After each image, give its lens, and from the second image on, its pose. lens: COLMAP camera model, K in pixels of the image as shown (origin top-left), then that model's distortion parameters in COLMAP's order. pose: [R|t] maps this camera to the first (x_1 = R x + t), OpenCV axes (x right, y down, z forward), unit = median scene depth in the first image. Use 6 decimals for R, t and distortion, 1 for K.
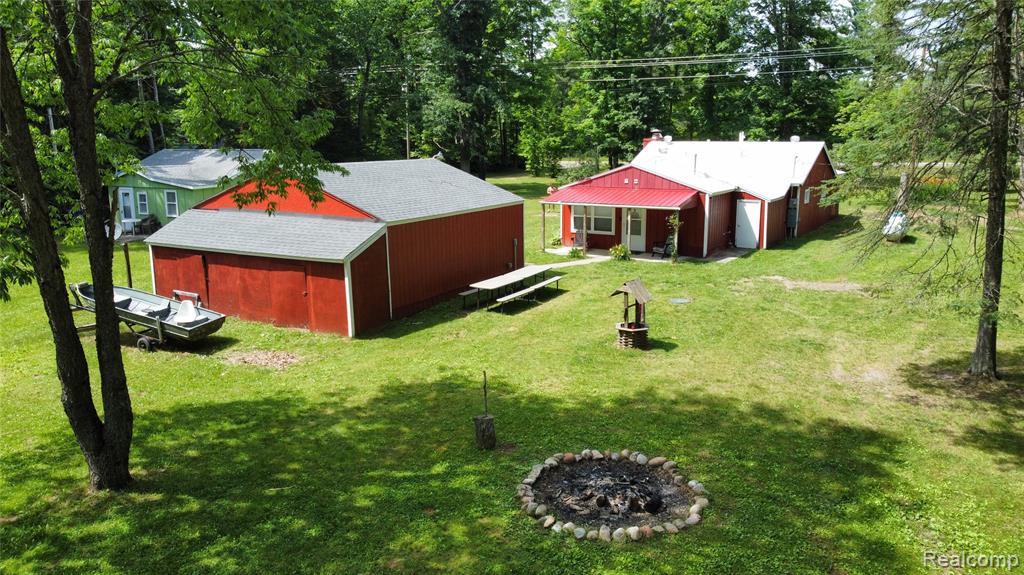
lens RADIAL K [[782.0, 0, 512.0], [0, 782.0, 287.5], [0, 0, 1]] dist [0.001177, -0.009262]
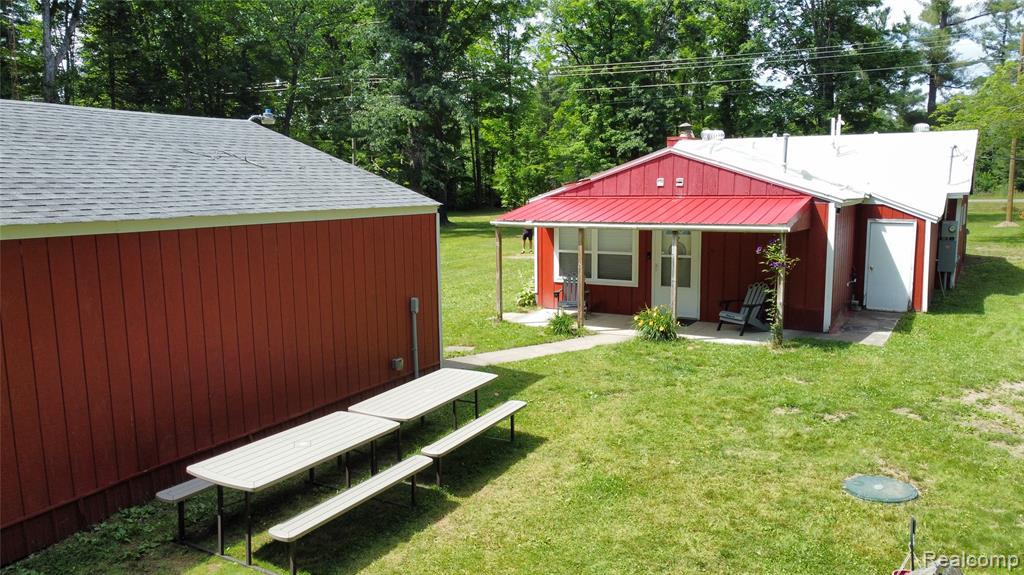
lens RADIAL K [[782.0, 0, 512.0], [0, 782.0, 287.5], [0, 0, 1]] dist [0.001177, -0.009262]
pose [[0.999890, -0.003676, 0.014394, 0.029209], [0.004606, 0.997866, -0.065131, -0.024179], [-0.014124, 0.065190, 0.997773, 0.350611]]
